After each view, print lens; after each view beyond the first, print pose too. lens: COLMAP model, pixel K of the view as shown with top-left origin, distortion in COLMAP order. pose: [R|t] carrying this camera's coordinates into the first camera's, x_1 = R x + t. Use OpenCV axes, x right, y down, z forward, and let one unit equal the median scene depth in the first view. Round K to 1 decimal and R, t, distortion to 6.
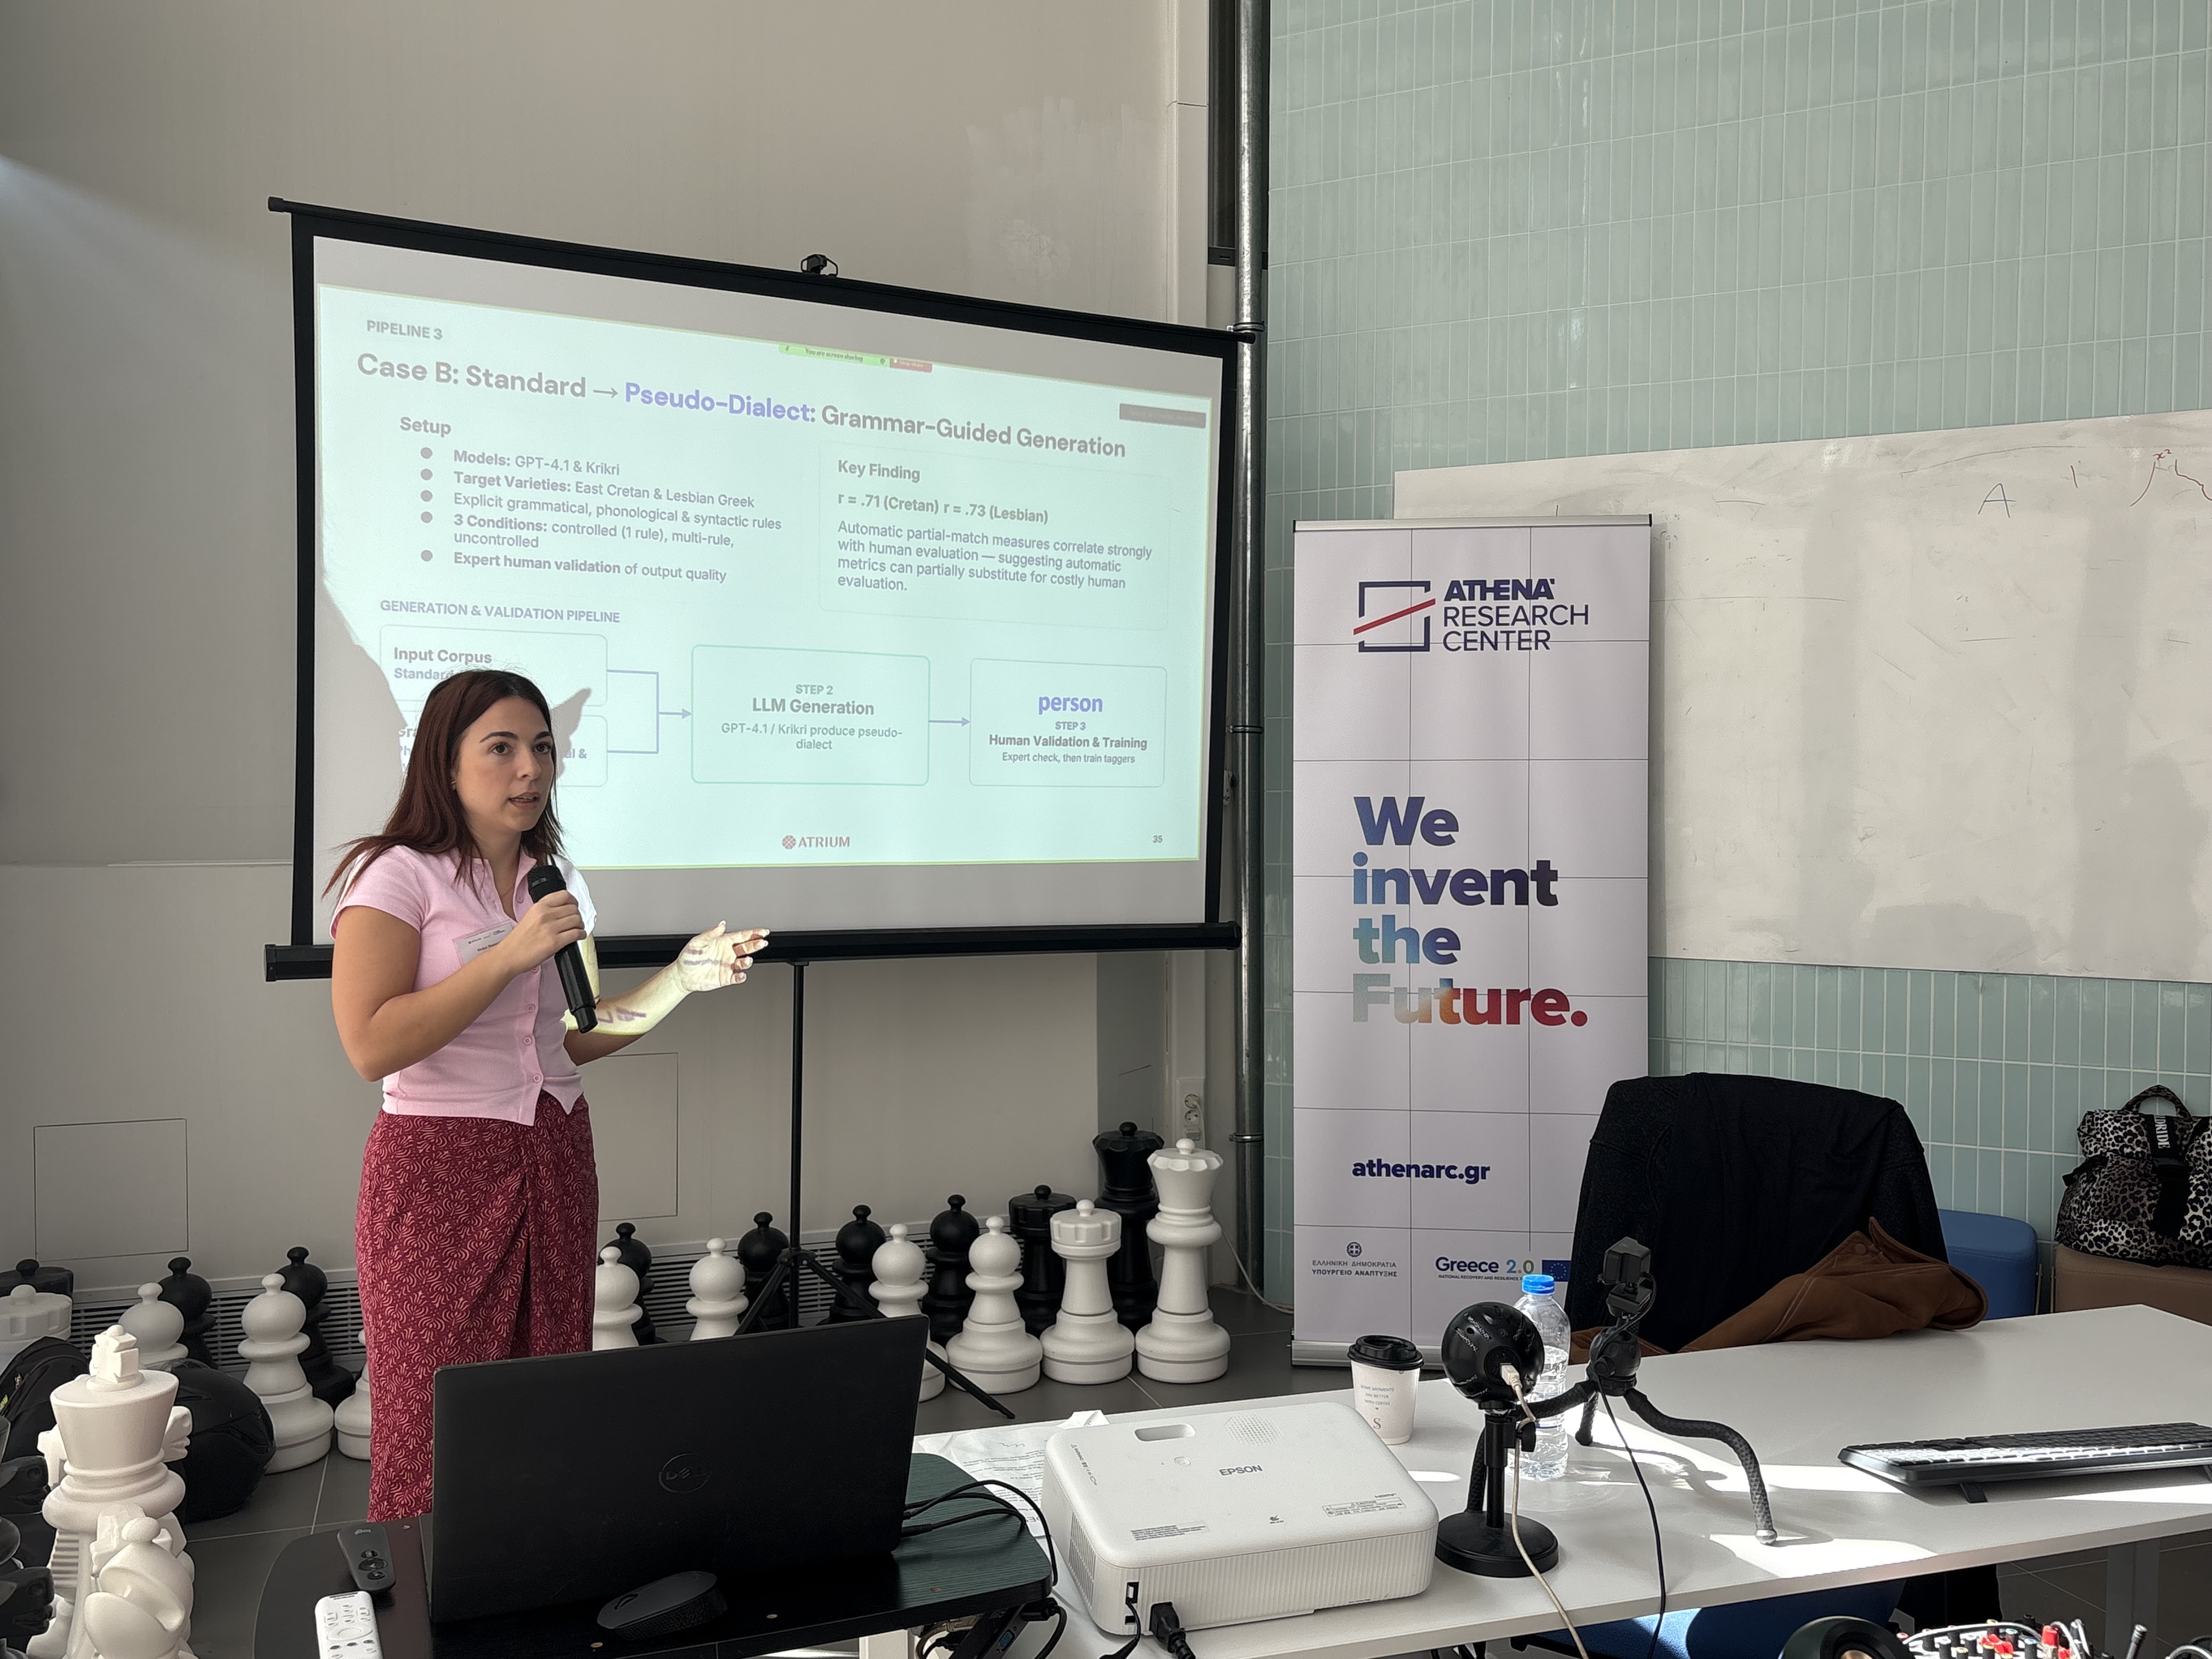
lens RADIAL K [[1916.1, 0, 1103.7], [0, 1916.1, 840.3], [0, 0, 1]] dist [0.161690, -0.445261]
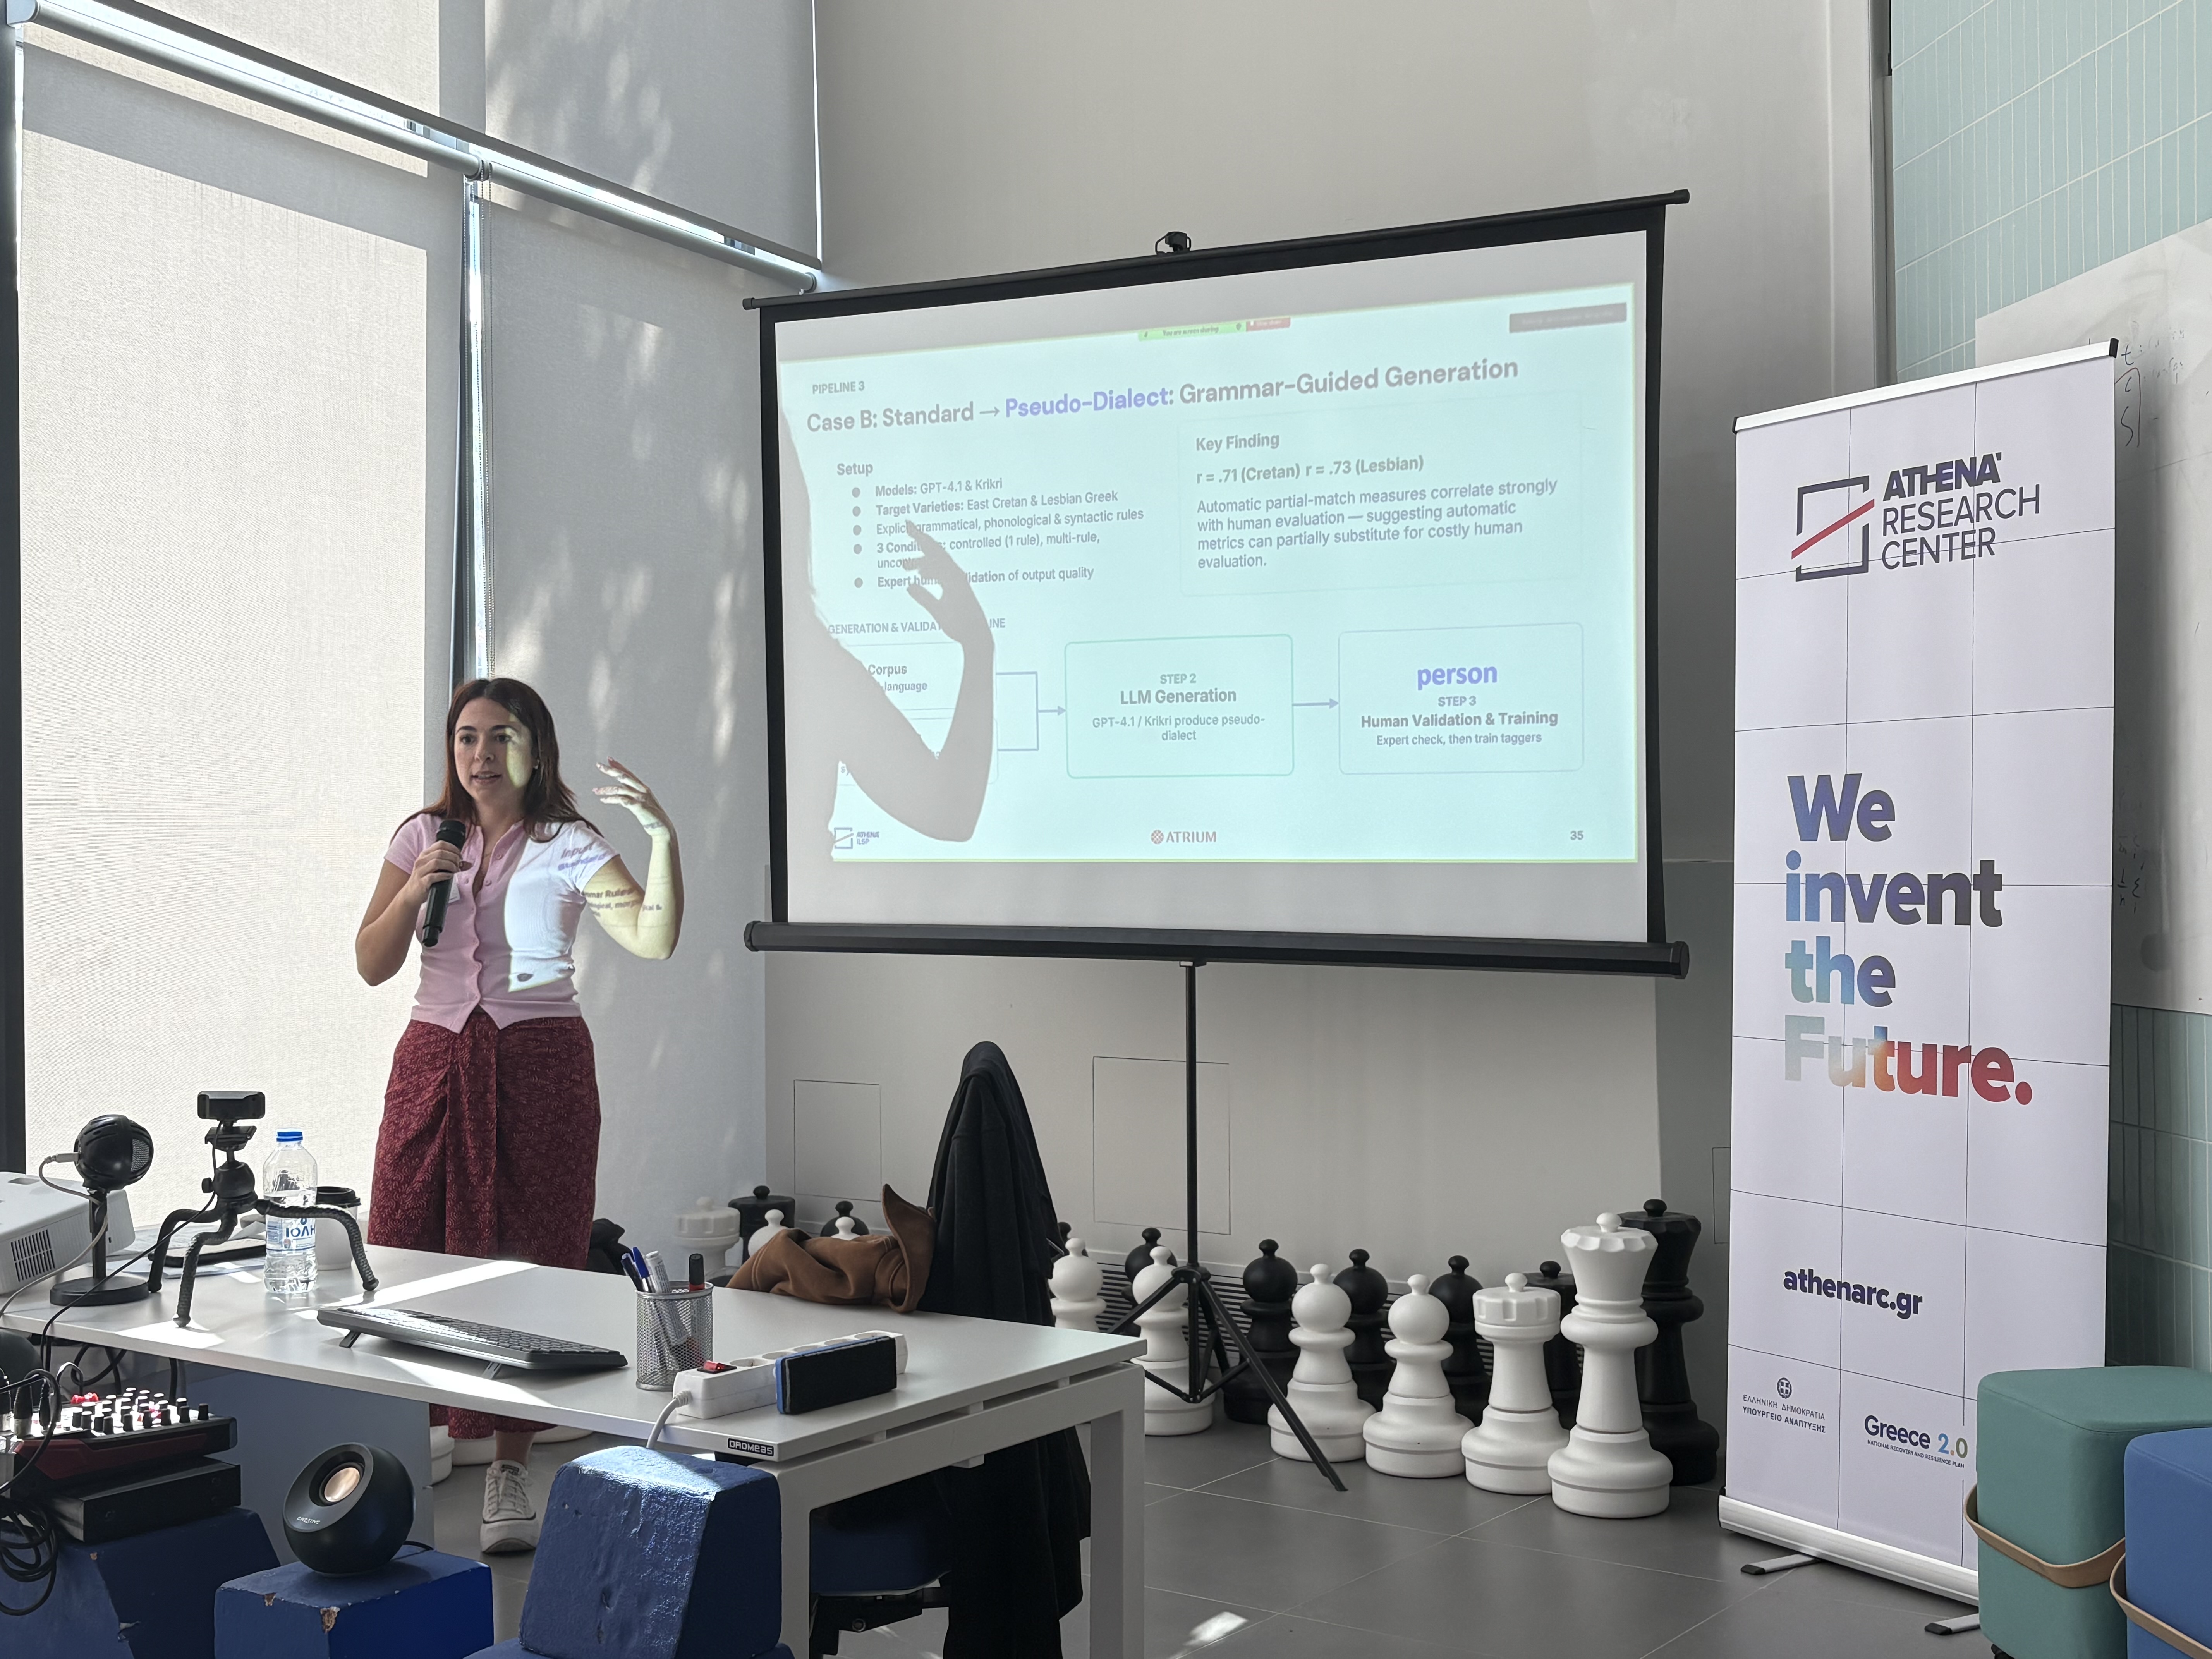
lens RADIAL K [[2725.4, 0, 1106.0], [0, 2725.4, 829.5], [0, 0, 1]] dist [0.237731, -0.942117]
pose [[0.560151, -0.013311, -0.828284, 0.868183], [-0.019170, 0.999395, -0.029025, 0.034056], [0.828169, 0.032136, 0.559557, 0.186959]]
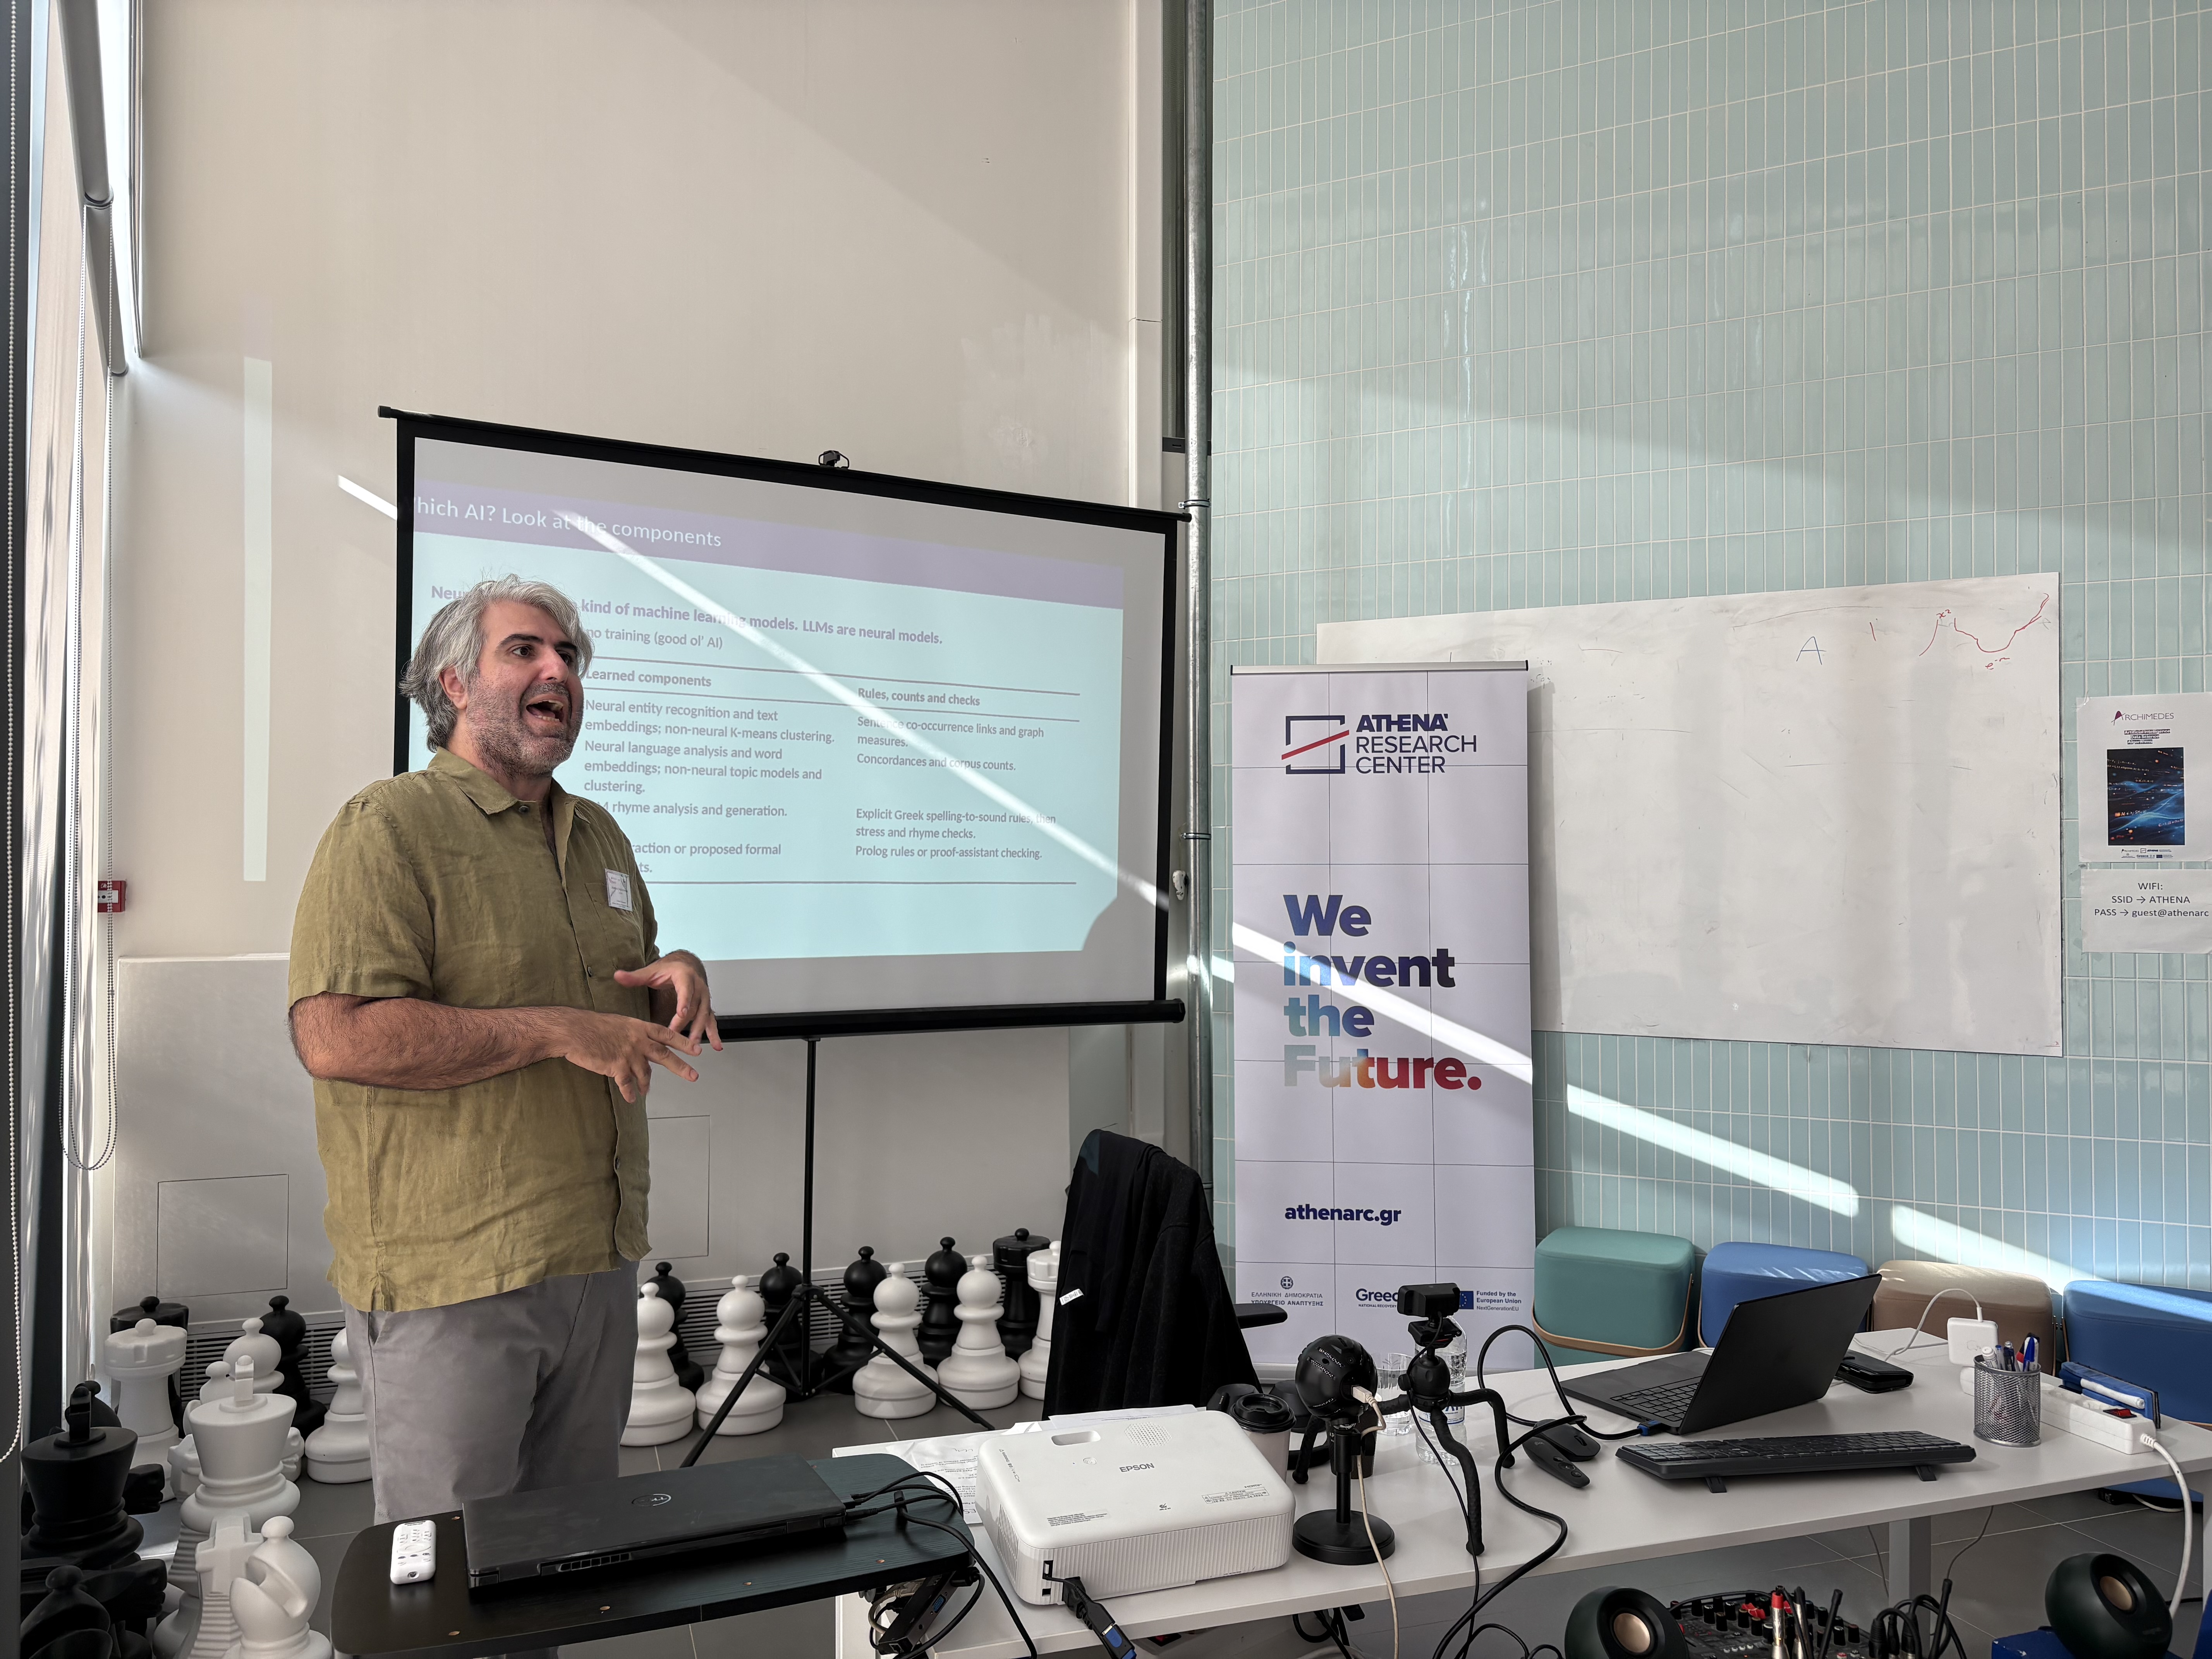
lens RADIAL K [[1683.3, 0, 1111.5], [0, 1683.3, 819.9], [0, 0, 1]] dist [0.136167, -0.264212]
pose [[0.999978, -0.001891, 0.006334, 0.017376], [0.002253, 0.998327, -0.057778, -0.009026], [-0.006214, 0.057791, 0.998309, -0.044617]]
